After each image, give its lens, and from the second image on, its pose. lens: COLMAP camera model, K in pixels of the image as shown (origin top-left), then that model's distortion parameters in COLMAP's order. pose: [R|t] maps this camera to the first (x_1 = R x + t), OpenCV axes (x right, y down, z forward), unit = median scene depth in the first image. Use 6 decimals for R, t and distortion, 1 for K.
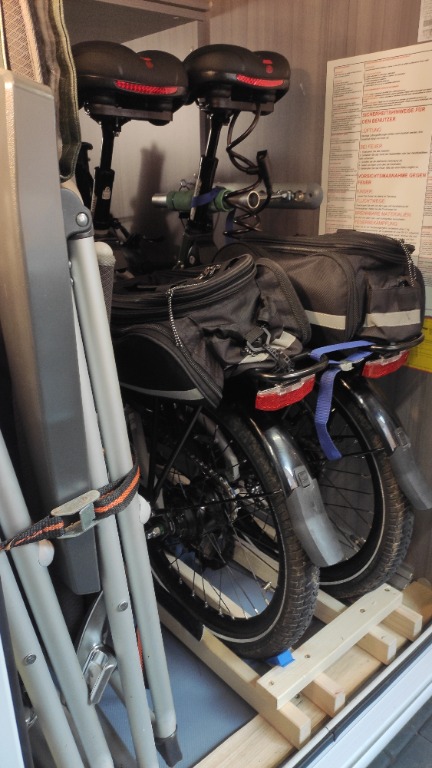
lens RADIAL K [[573.8, 0, 213.3], [0, 573.8, 381.2], [0, 0, 1]] dist [0.074721, -0.094393]
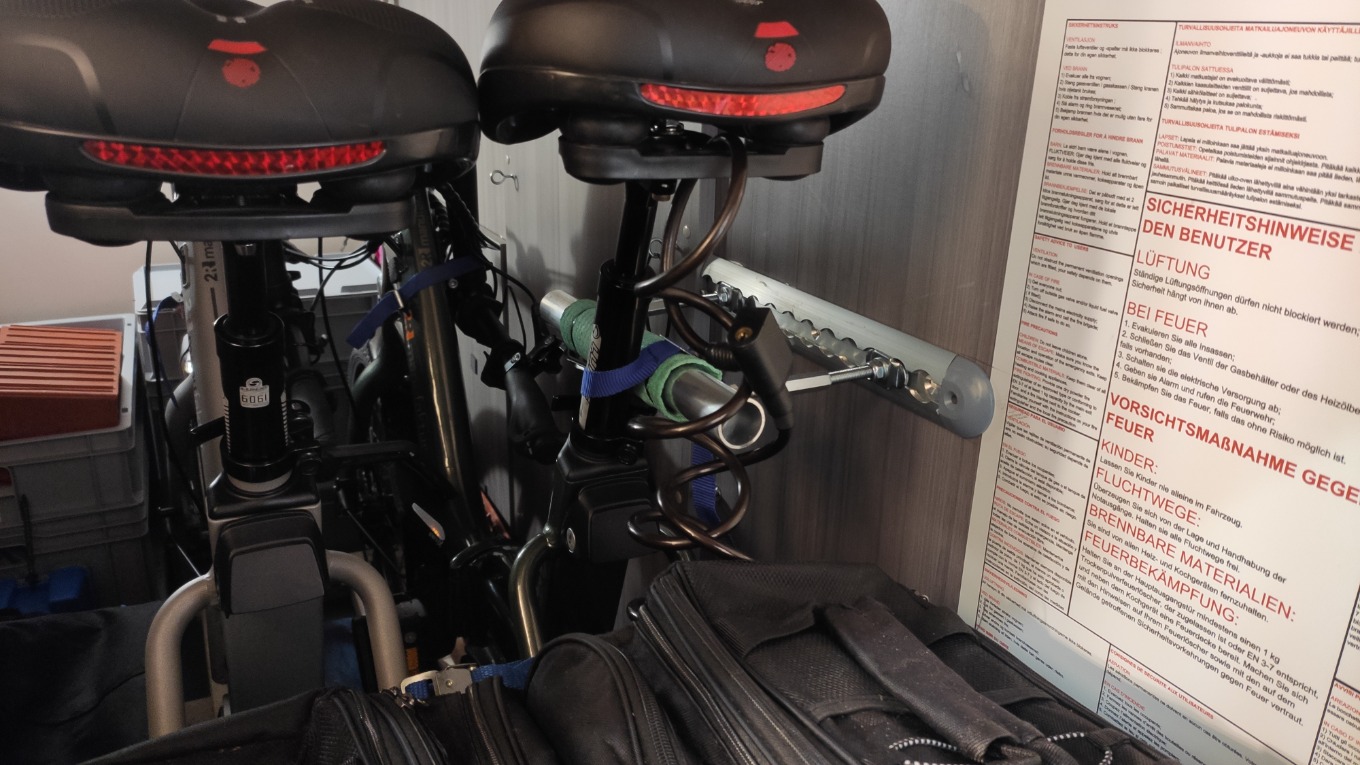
lens RADIAL K [[1016.1, 0, 669.7], [0, 1016.1, 386.2], [0, 0, 1]] dist [0.074721, -0.094393]
pose [[0.964848, 0.126592, -0.230308, 0.168483], [-0.127830, 0.991750, 0.009599, -0.361789], [0.229624, 0.020179, 0.973070, 0.495278]]
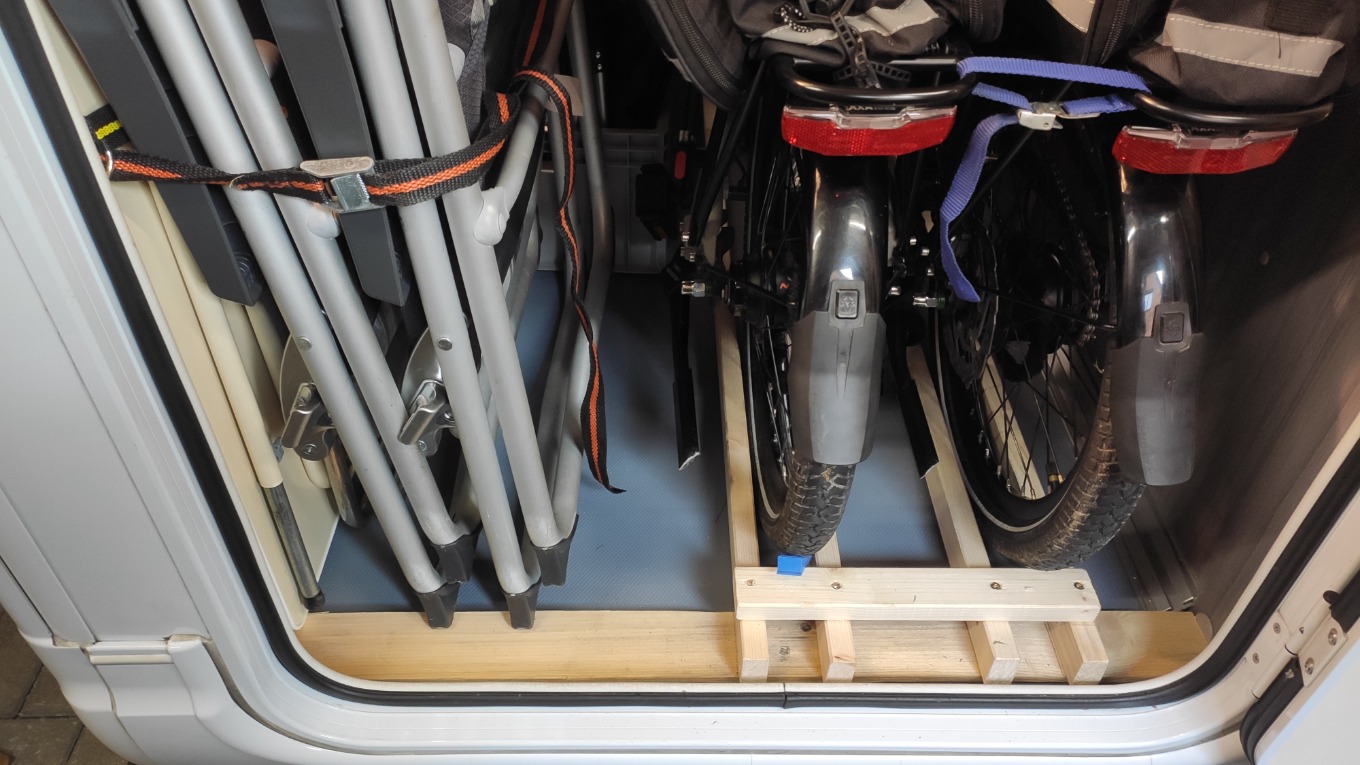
lens RADIAL K [[1016.1, 0, 669.7], [0, 1016.1, 386.2], [0, 0, 1]] dist [0.074721, -0.094393]
pose [[0.757994, 0.462277, -0.460158, 0.388303], [-0.253943, 0.858969, 0.444618, -0.104915], [0.600798, -0.220164, 0.768485, 0.145986]]
